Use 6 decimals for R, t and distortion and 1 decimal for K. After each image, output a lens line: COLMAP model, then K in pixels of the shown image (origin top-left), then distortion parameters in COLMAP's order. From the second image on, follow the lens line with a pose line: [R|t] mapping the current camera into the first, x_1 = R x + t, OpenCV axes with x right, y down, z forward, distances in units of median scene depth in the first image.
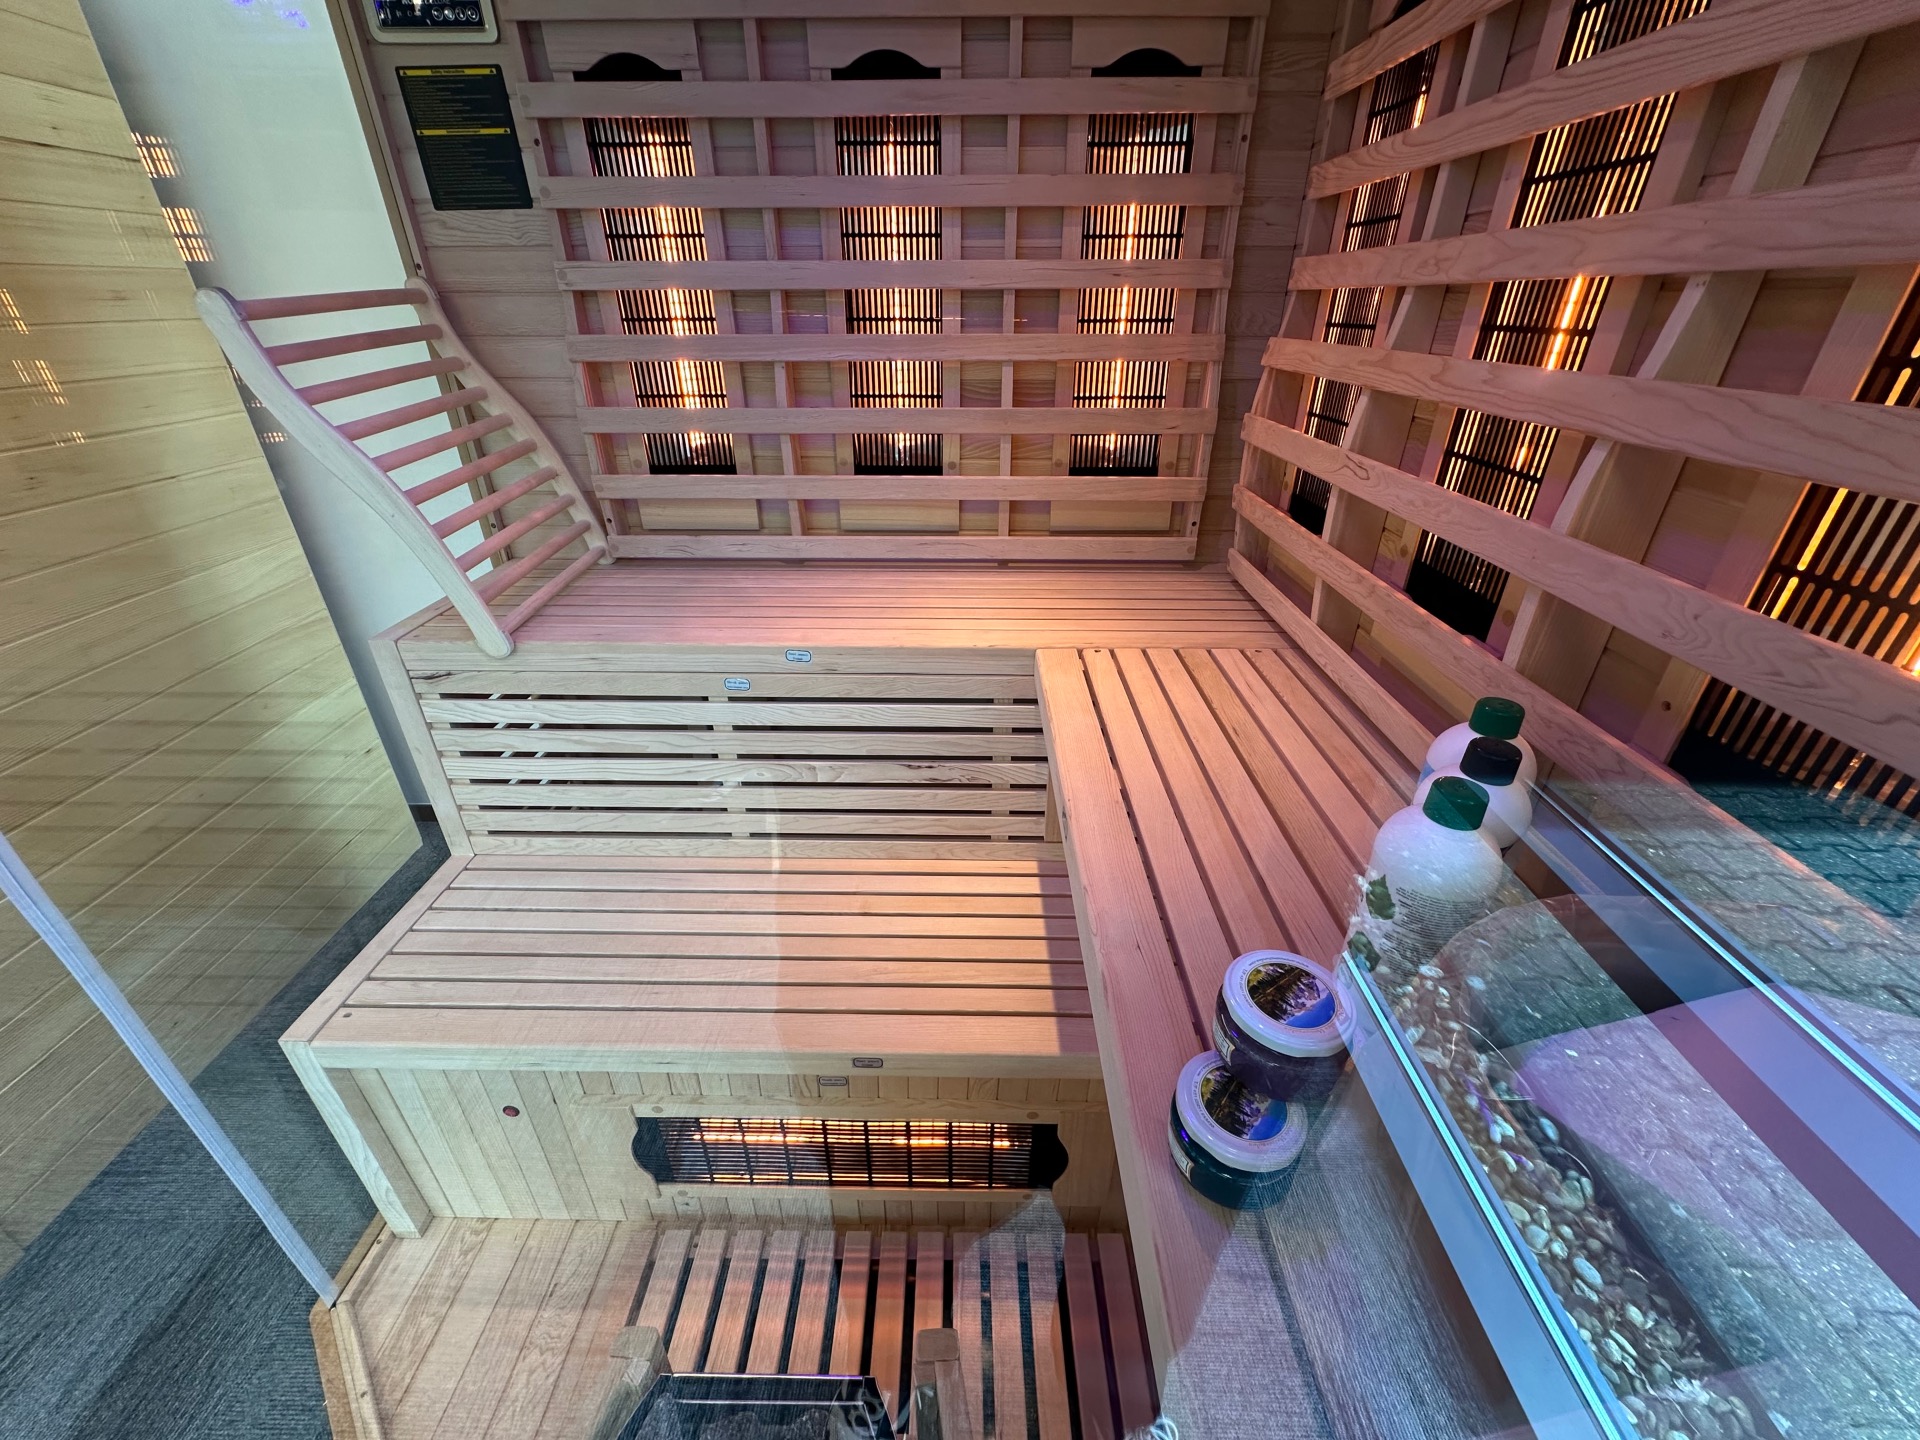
lens RADIAL K [[766.0, 0, 962.6], [0, 766.0, 716.9], [0, 0, 1]] dist [-0.006353, 0.001800]
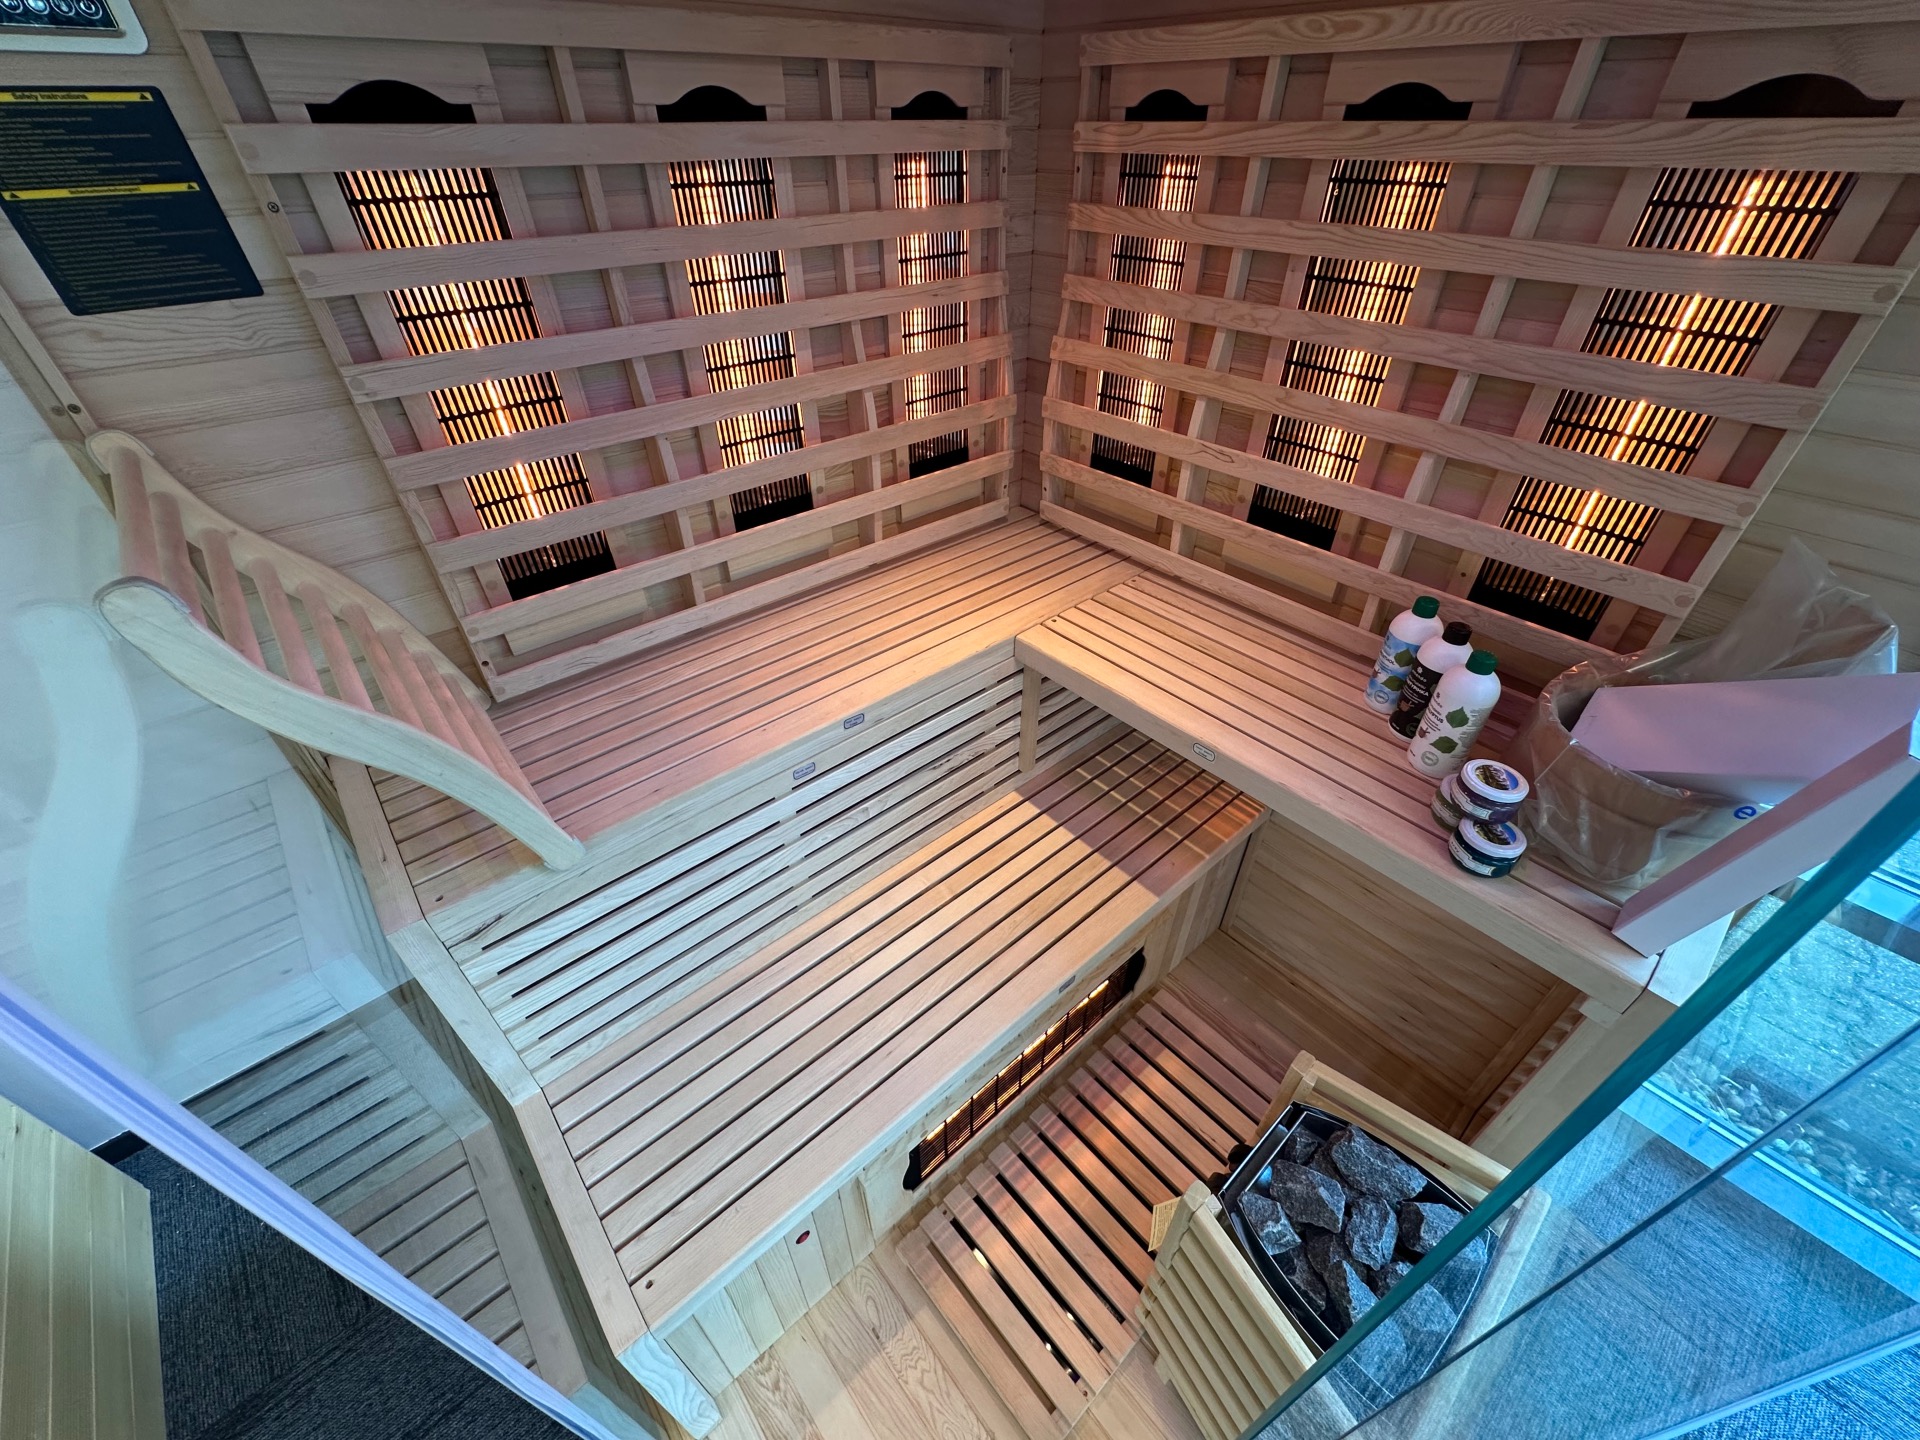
lens RADIAL K [[766.0, 0, 958.9], [0, 766.0, 718.2], [0, 0, 1]] dist [-0.006353, 0.001800]
pose [[0.744859, -0.411944, 0.524869, -0.646025], [0.319967, 0.910829, 0.260790, -0.306270], [-0.585497, -0.026311, 0.810247, 0.053179]]
